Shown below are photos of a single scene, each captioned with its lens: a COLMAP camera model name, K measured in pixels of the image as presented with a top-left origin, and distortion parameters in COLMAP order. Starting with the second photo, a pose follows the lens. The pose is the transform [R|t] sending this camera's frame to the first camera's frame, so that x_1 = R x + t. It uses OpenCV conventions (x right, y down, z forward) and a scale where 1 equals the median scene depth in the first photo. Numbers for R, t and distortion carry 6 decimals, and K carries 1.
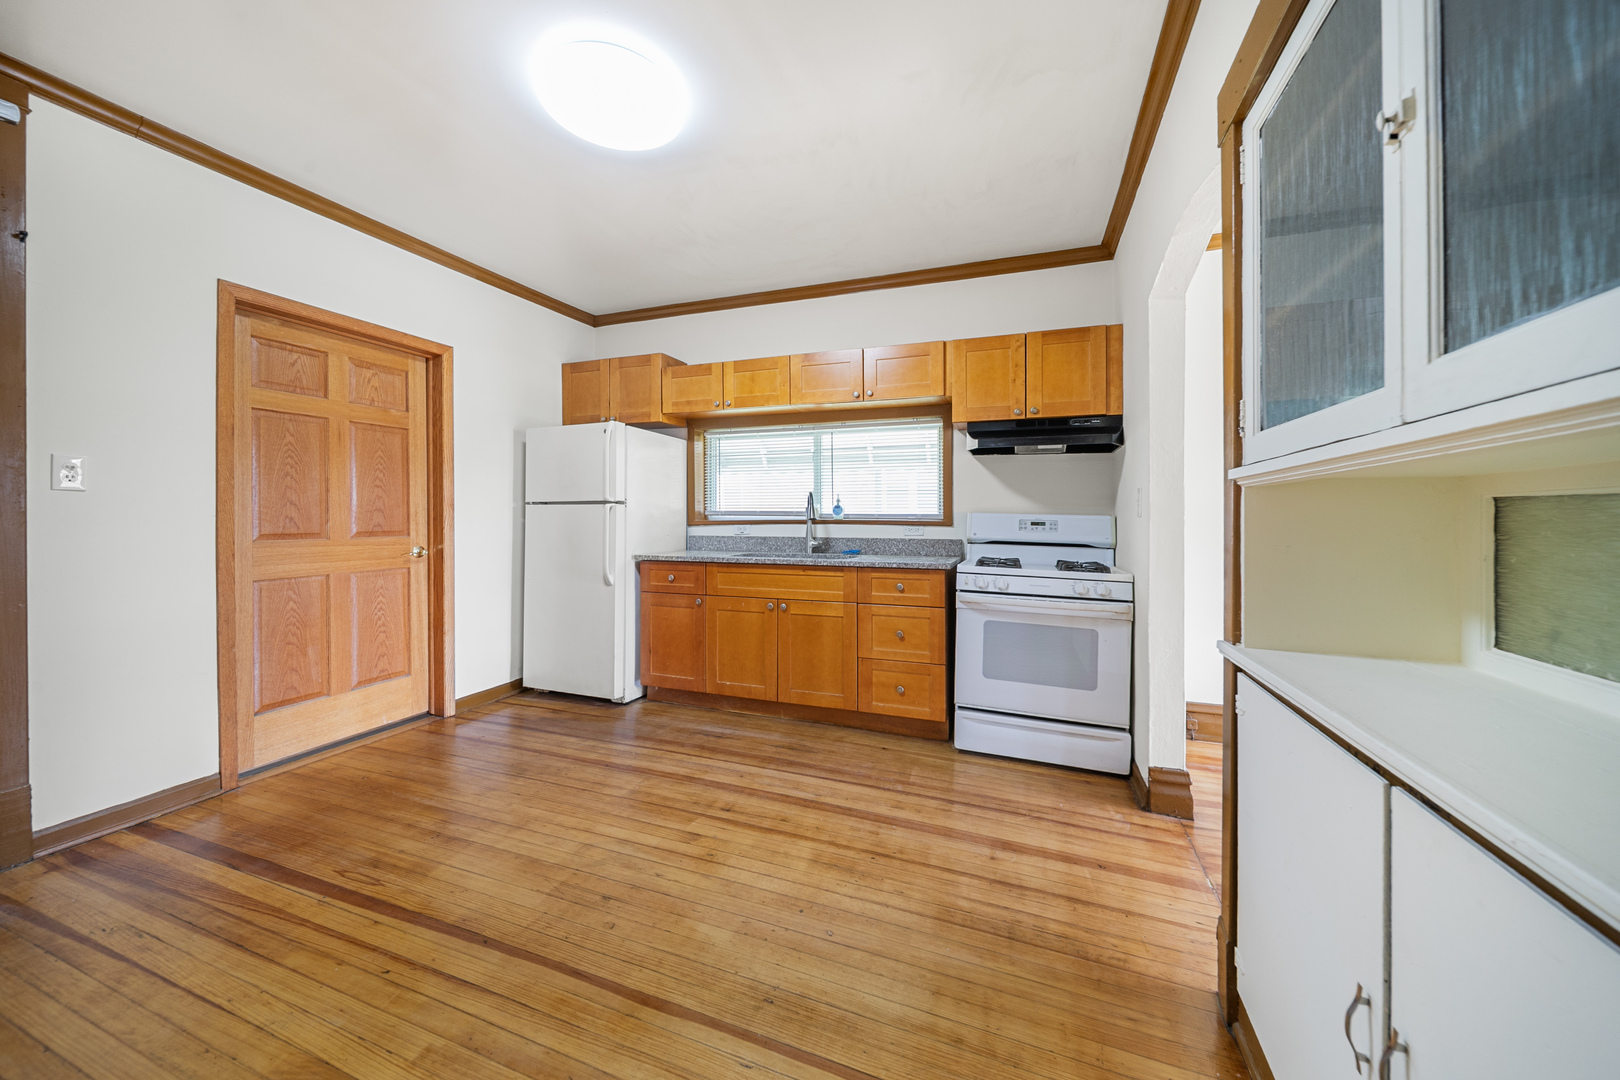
lens RADIAL K [[577.3, 0, 809.9], [0, 577.3, 511.4], [0, 0, 1]] dist [-0.001022, -0.000272]
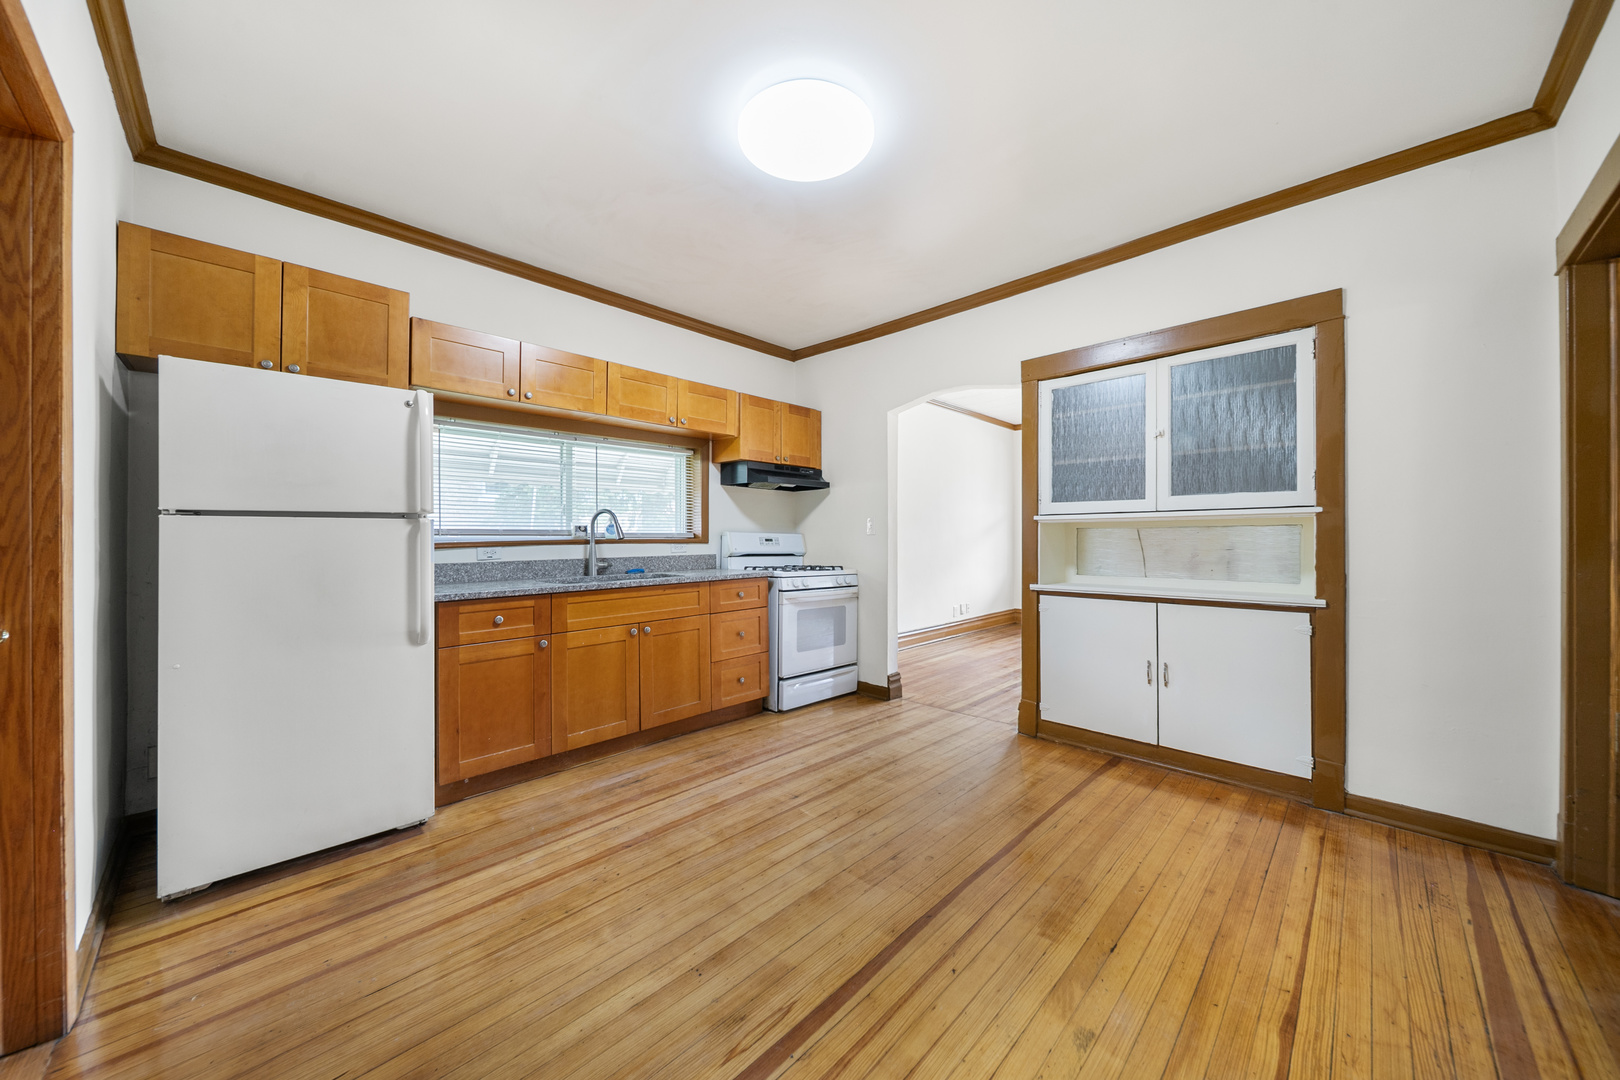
lens RADIAL K [[569.8, 0, 808.3], [0, 569.8, 529.5], [0, 0, 1]] dist [-0.000883, -0.000077]
pose [[0.407550, 0.004158, 0.913174, -0.904872], [-0.003944, 0.999988, -0.002793, -0.000545], [-0.913175, -0.002464, 0.407561, 0.414349]]
